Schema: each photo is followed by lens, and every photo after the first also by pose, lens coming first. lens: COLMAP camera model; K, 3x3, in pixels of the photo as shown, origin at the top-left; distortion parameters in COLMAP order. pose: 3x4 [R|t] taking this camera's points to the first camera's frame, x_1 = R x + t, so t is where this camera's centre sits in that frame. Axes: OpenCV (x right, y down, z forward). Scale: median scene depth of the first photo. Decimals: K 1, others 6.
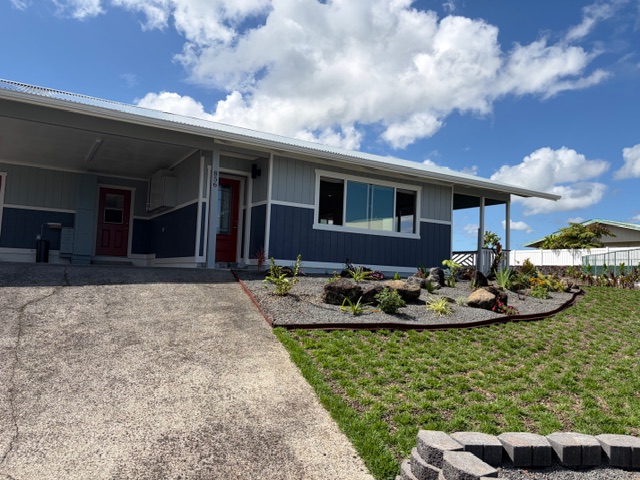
lens RADIAL K [[485.7, 0, 320.0], [0, 485.7, 240.0], [0, 0, 1]] dist [0.000157, -0.000517]
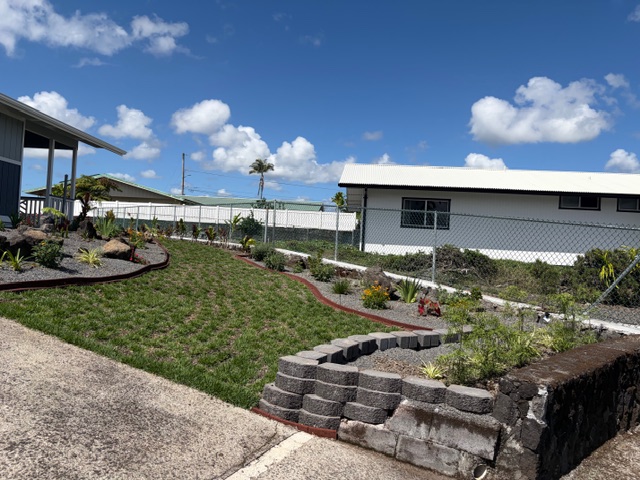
lens RADIAL K [[485.7, 0, 320.0], [0, 485.7, 240.0], [0, 0, 1]] dist [0.000157, -0.000517]
pose [[0.501962, 0.007403, 0.864858, -0.210597], [-0.097754, 0.994041, 0.048228, 0.007970], [-0.859347, -0.108752, 0.499695, 0.092846]]
